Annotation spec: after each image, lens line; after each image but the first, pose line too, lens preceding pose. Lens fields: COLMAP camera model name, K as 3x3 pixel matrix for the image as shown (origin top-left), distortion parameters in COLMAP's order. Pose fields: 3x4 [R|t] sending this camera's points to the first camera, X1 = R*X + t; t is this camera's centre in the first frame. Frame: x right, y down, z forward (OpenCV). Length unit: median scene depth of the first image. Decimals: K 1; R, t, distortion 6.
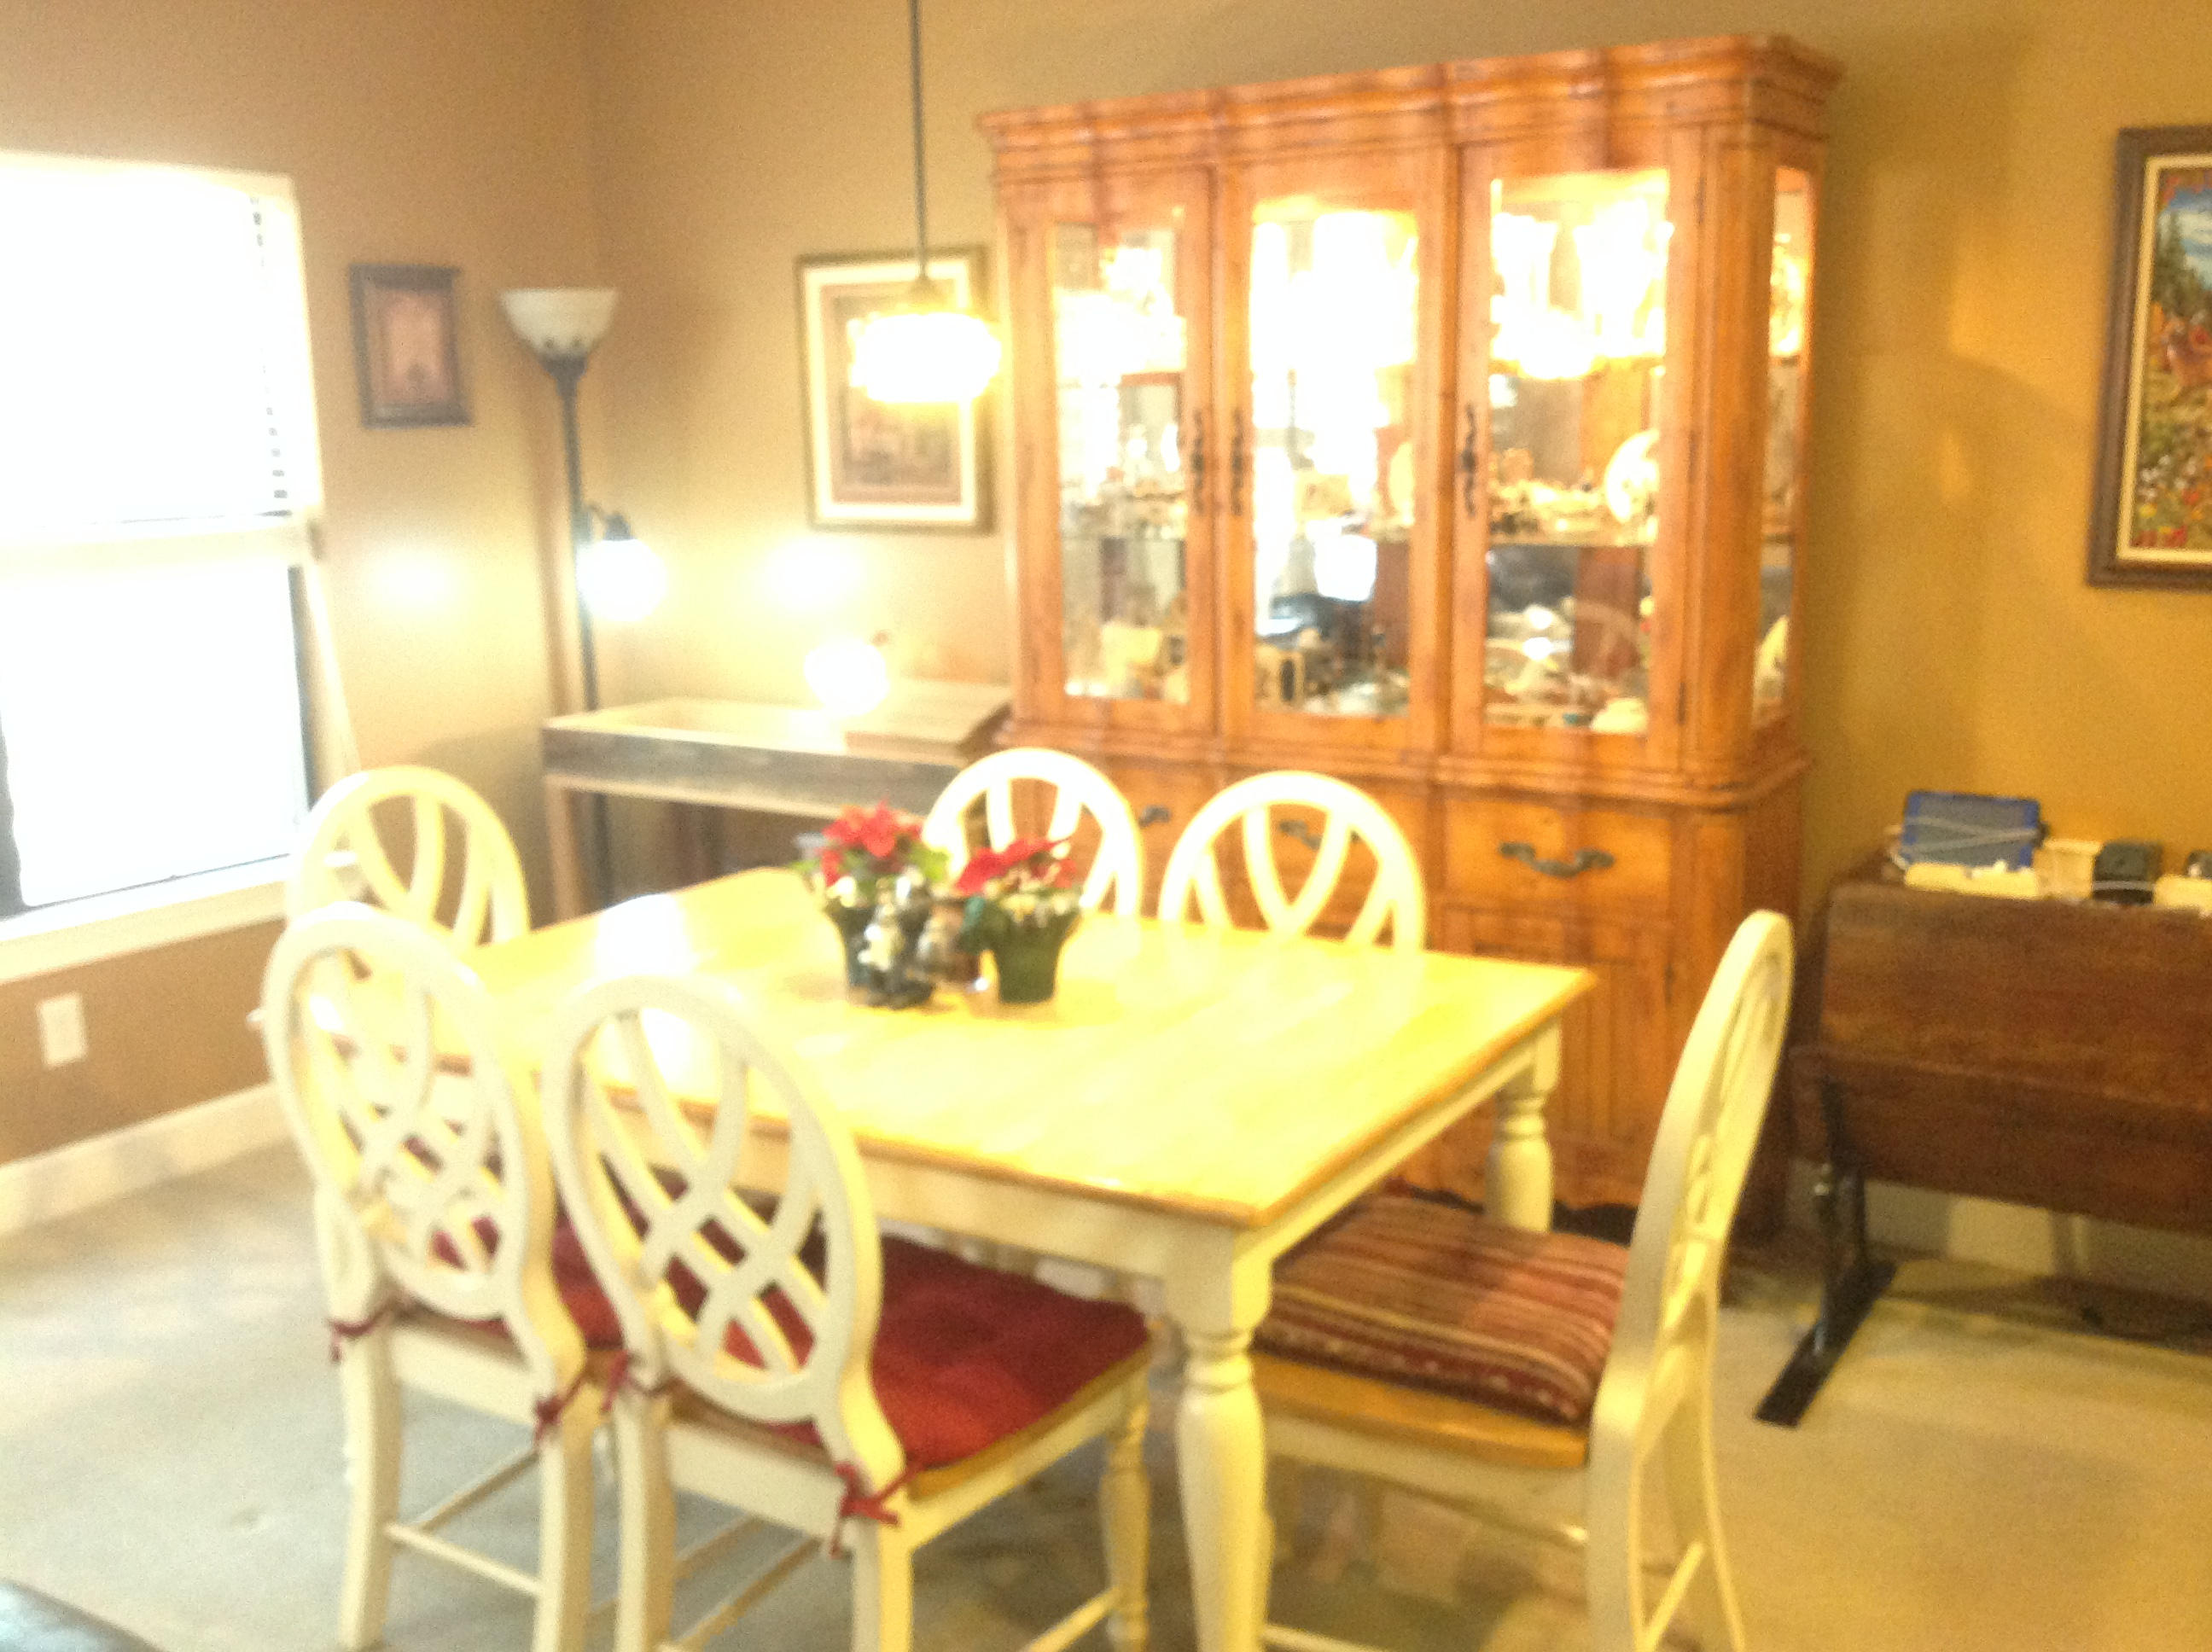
lens RADIAL K [[2157.7, 0, 1104.4], [0, 2157.7, 835.7], [0, 0, 1]] dist [0.200988, -0.470547]
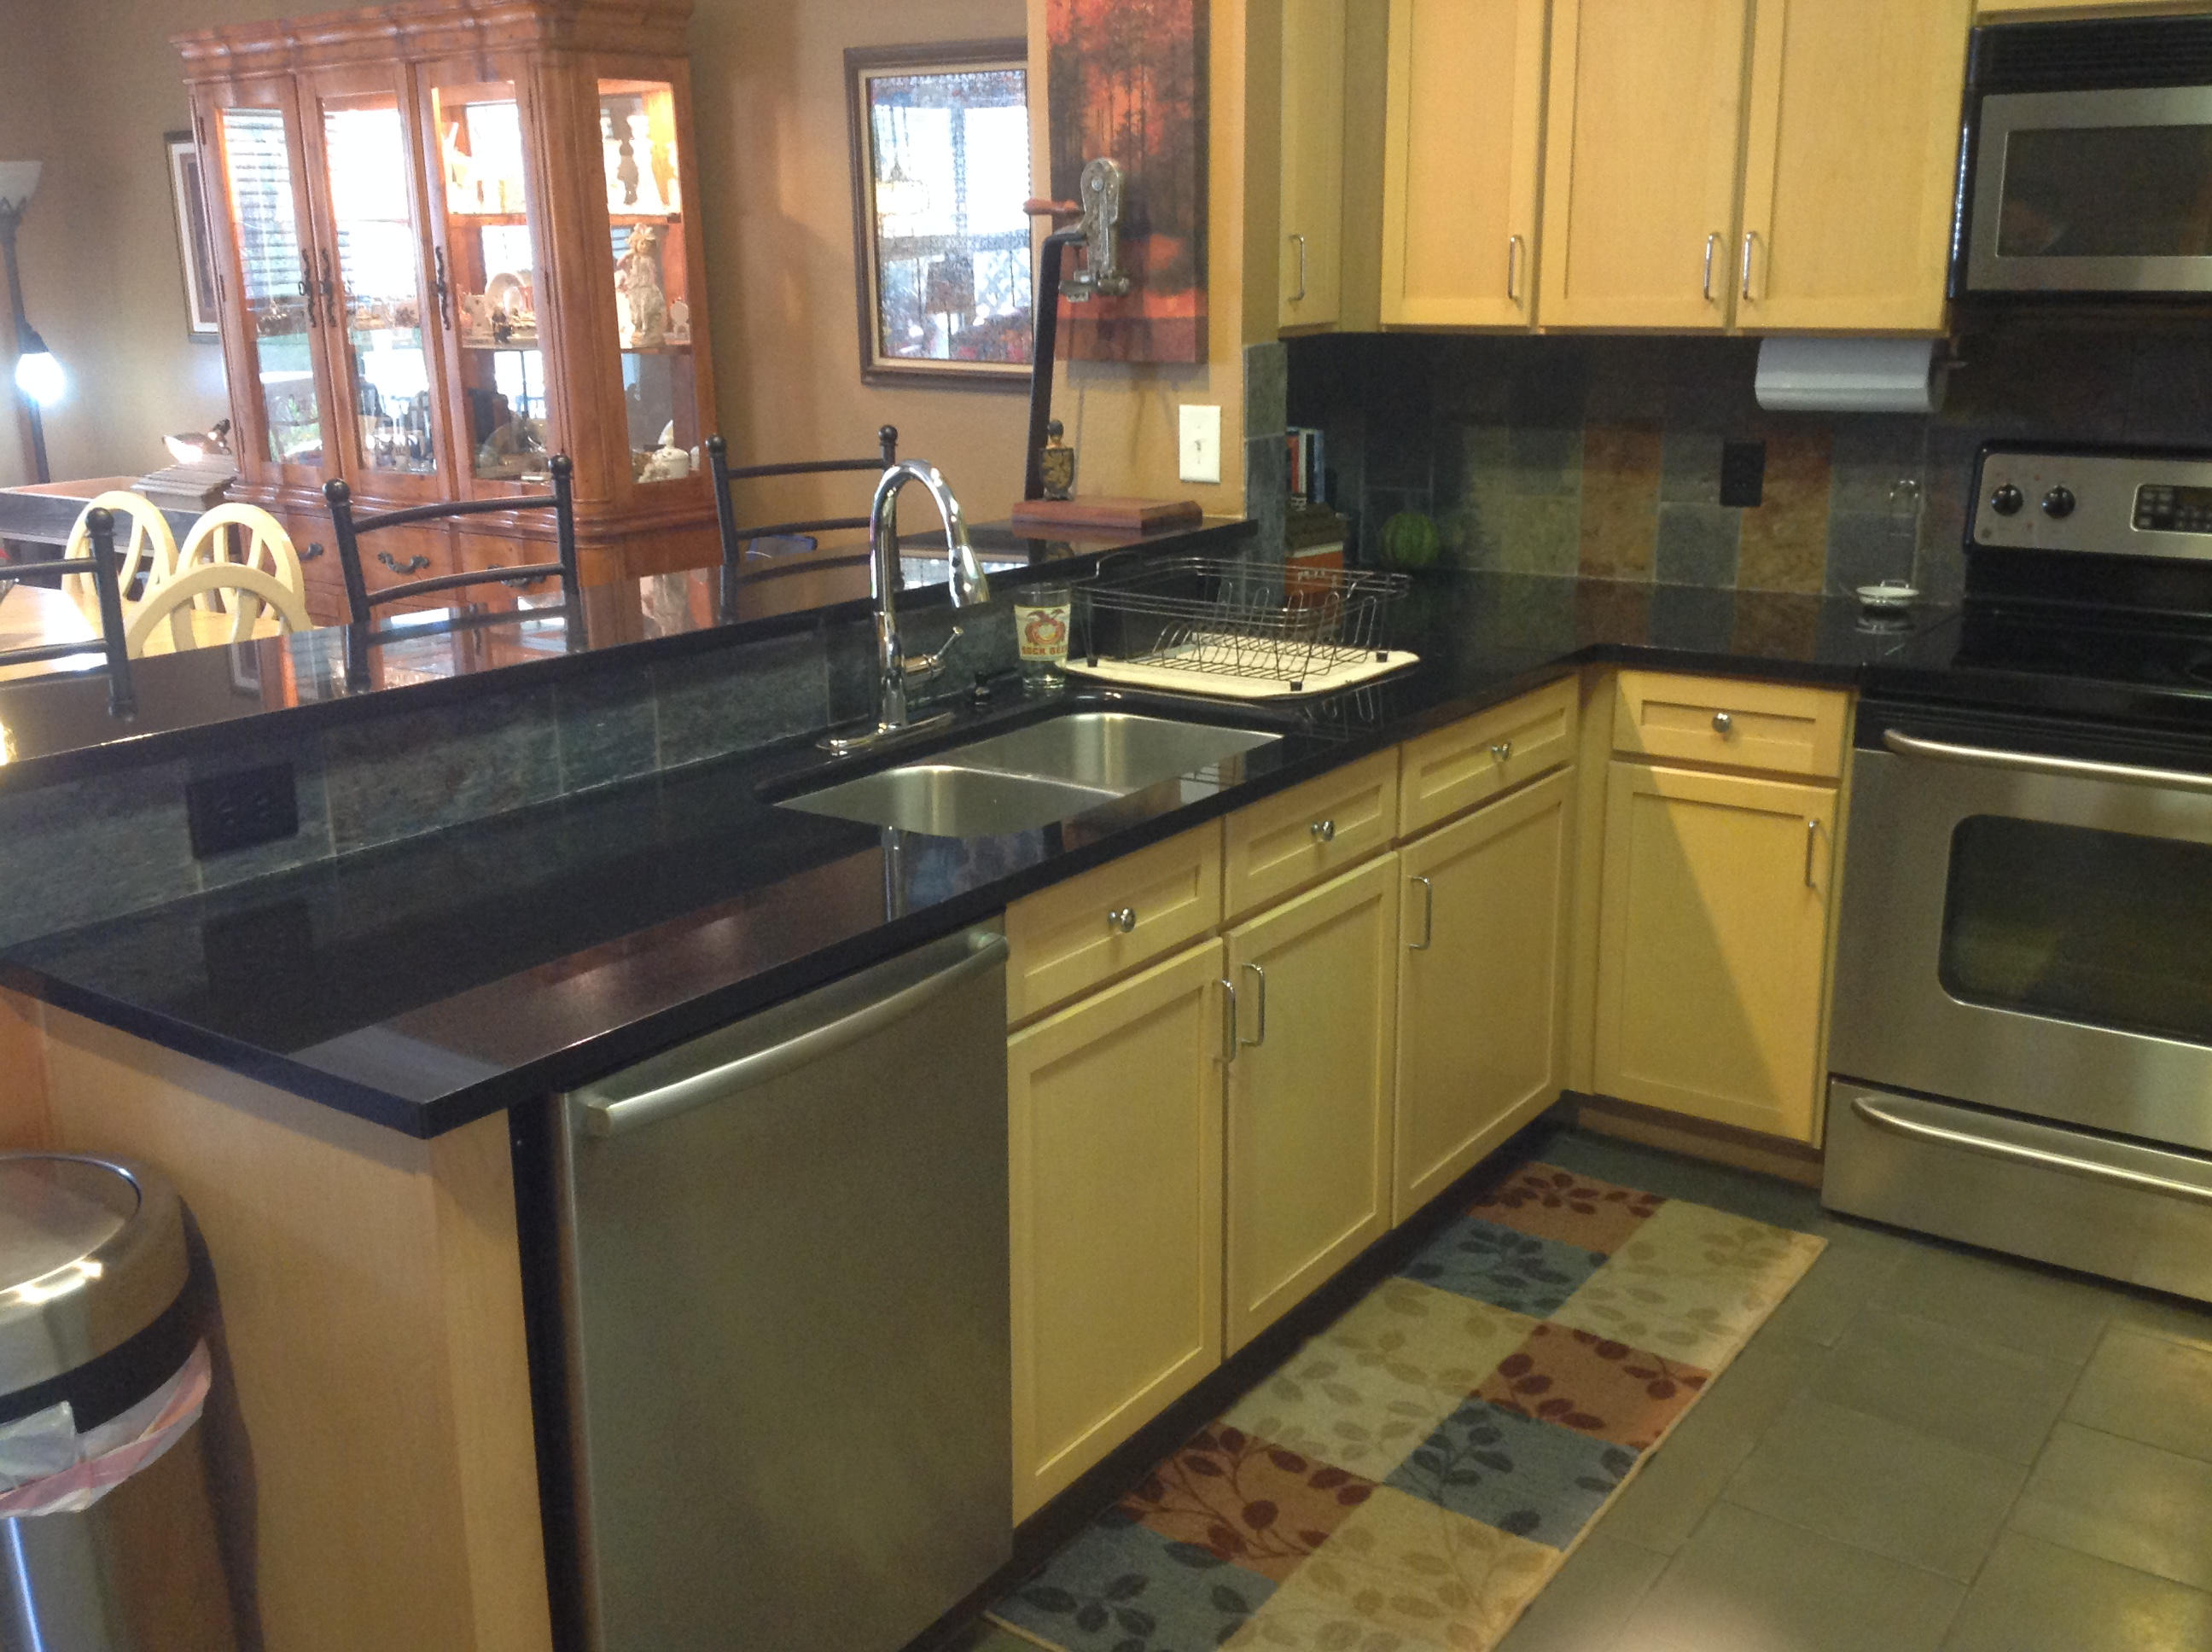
lens RADIAL K [[2157.7, 0, 1104.4], [0, 2157.7, 835.7], [0, 0, 1]] dist [0.200988, -0.470547]
pose [[0.998136, 0.009887, -0.060231, 0.674431], [-0.005364, 0.997184, 0.074805, 0.070407], [0.060801, -0.074342, 0.995378, -0.405016]]
